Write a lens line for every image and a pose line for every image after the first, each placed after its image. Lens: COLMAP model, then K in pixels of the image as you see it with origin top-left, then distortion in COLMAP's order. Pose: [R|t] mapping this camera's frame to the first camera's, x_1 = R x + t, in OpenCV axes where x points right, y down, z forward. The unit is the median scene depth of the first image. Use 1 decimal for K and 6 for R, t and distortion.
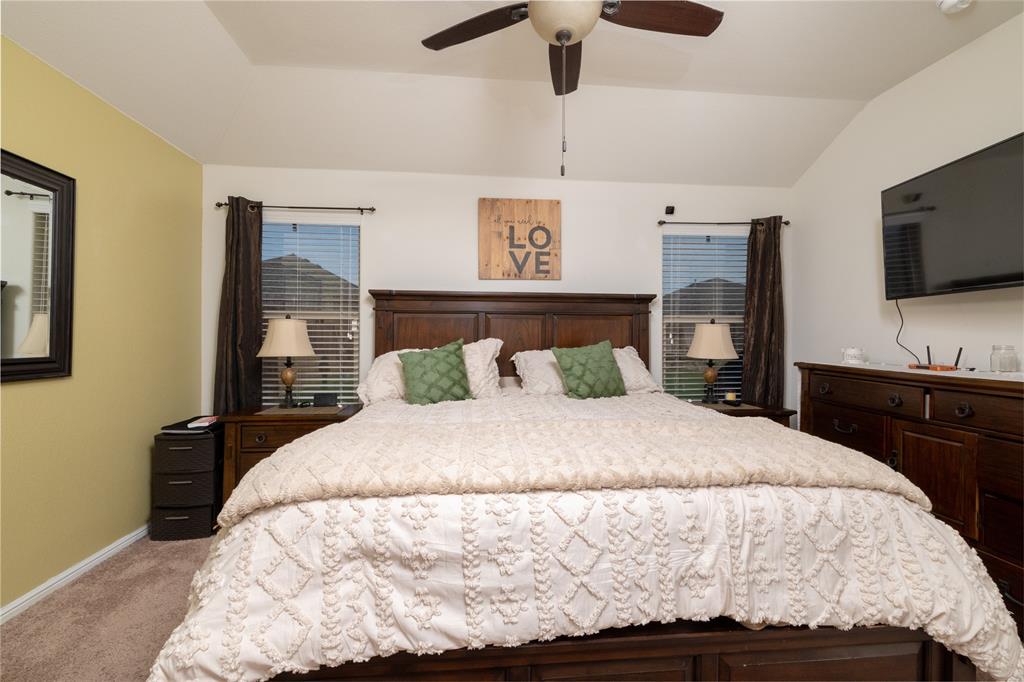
lens RADIAL K [[433.4, 0, 509.5], [0, 433.4, 338.7], [0, 0, 1]] dist [-0.002768, 0.000221]
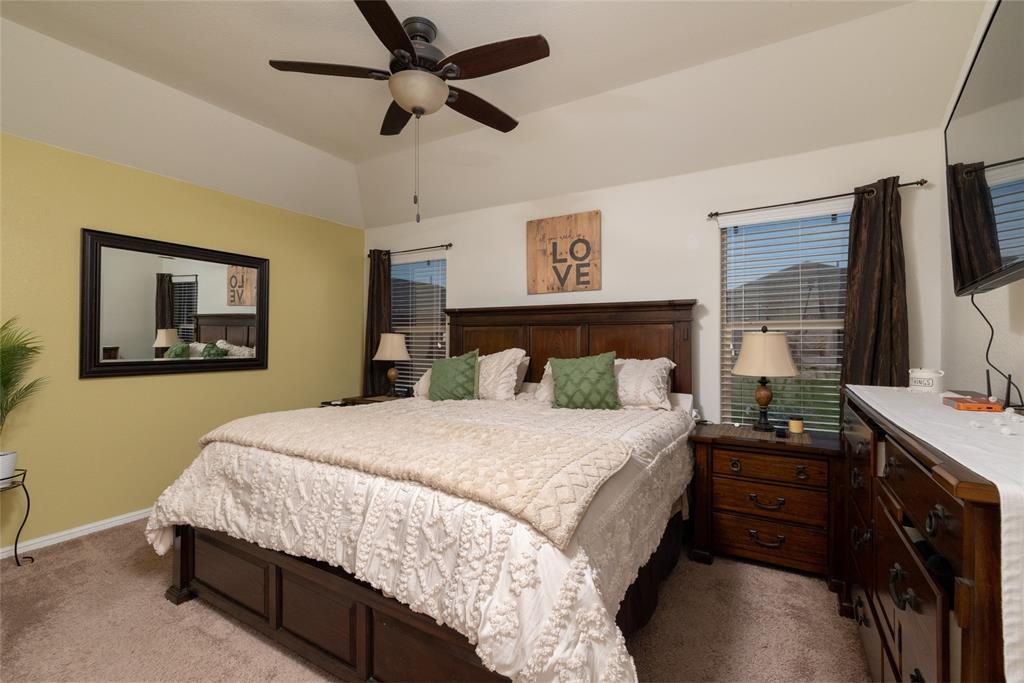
lens RADIAL K [[433.4, 0, 512.8], [0, 433.4, 339.7], [0, 0, 1]] dist [-0.002768, 0.000221]
pose [[0.817497, -0.002485, -0.575928, 0.538044], [0.000585, 0.999994, -0.003484, -0.017132], [0.575933, 0.002511, 0.817493, 0.069385]]
